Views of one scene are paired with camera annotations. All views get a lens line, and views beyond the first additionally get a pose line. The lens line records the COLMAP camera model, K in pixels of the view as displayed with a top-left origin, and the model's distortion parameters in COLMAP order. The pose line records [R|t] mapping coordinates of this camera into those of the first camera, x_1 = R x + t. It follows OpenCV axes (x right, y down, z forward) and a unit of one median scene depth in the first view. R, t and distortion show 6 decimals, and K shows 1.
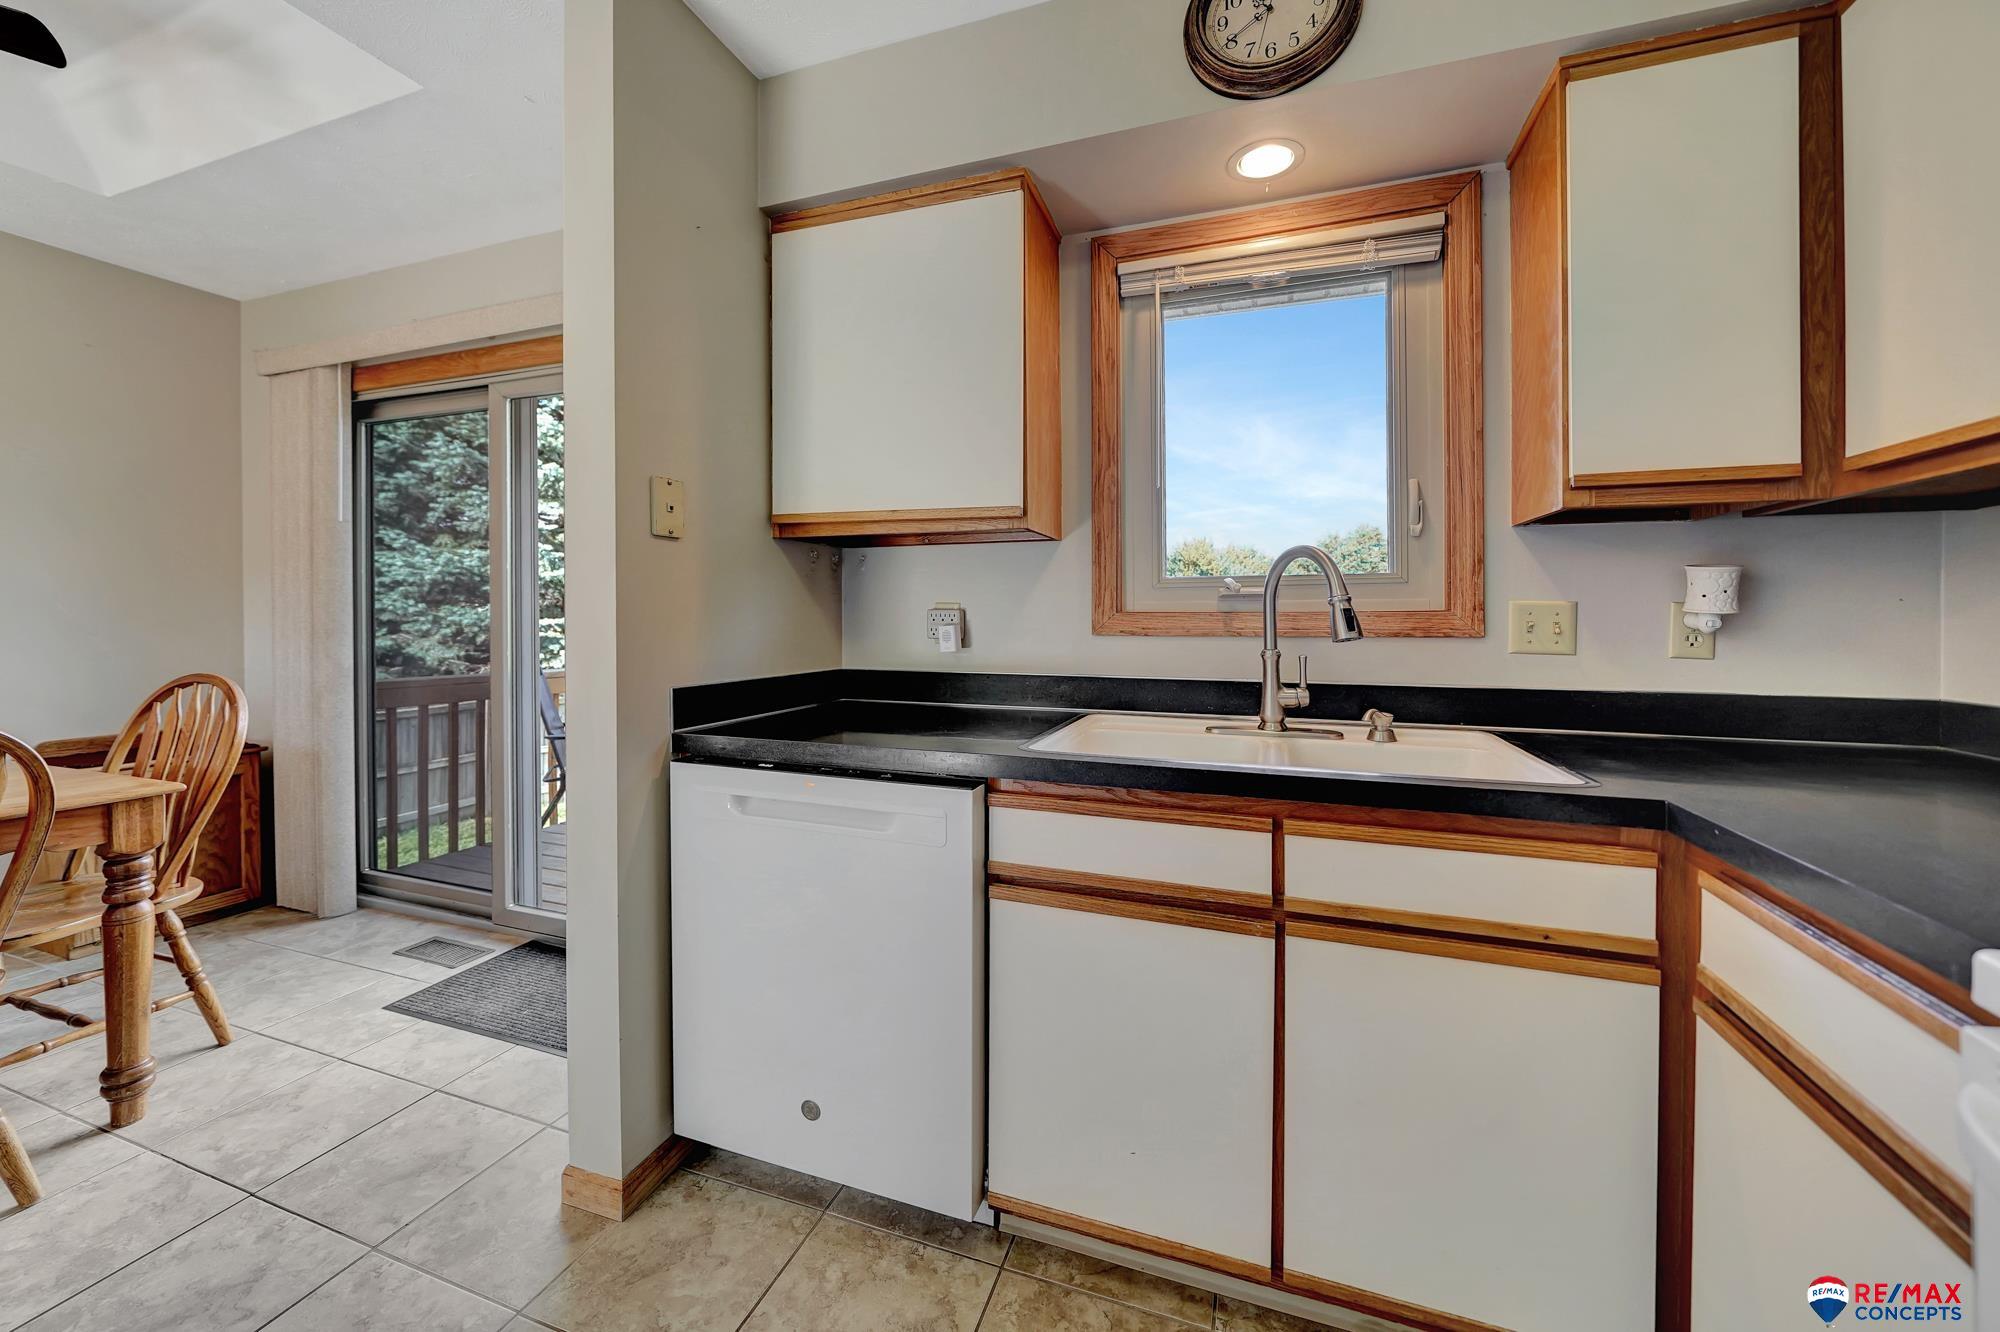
lens RADIAL K [[738.8, 0, 1006.3], [0, 738.8, 621.9], [0, 0, 1]] dist [-0.001145, -0.000122]
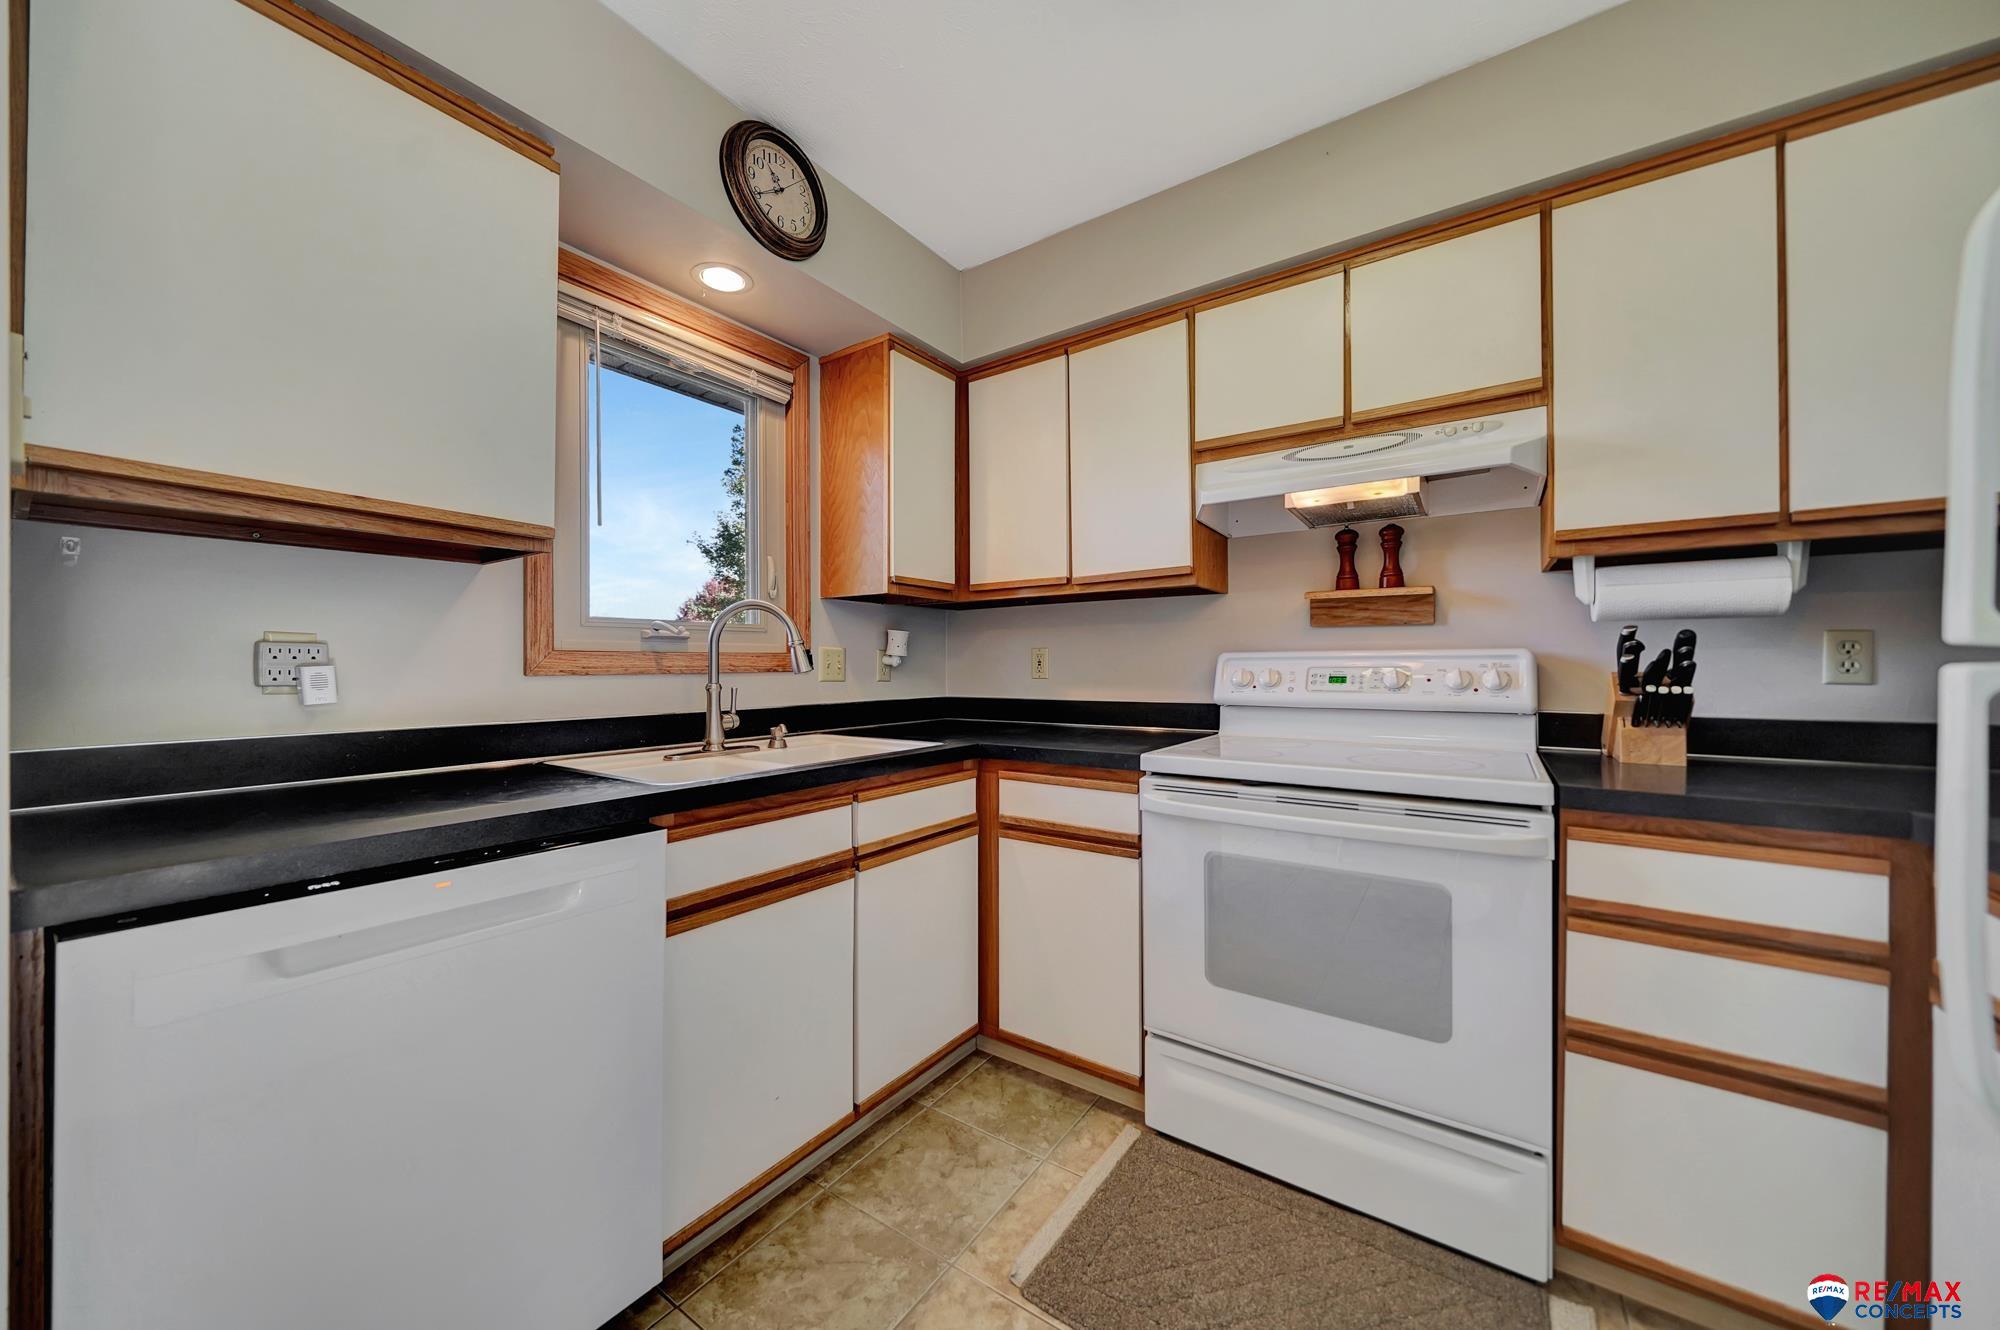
lens RADIAL K [[702.6, 0, 1007.4], [0, 702.6, 668.0], [0, 0, 1]] dist [-0.001045, -0.000042]
pose [[0.270368, -0.006732, 0.962733, -0.630973], [0.012675, 0.999914, 0.003432, 0.014962], [-0.962674, 0.011274, 0.270430, 0.246442]]
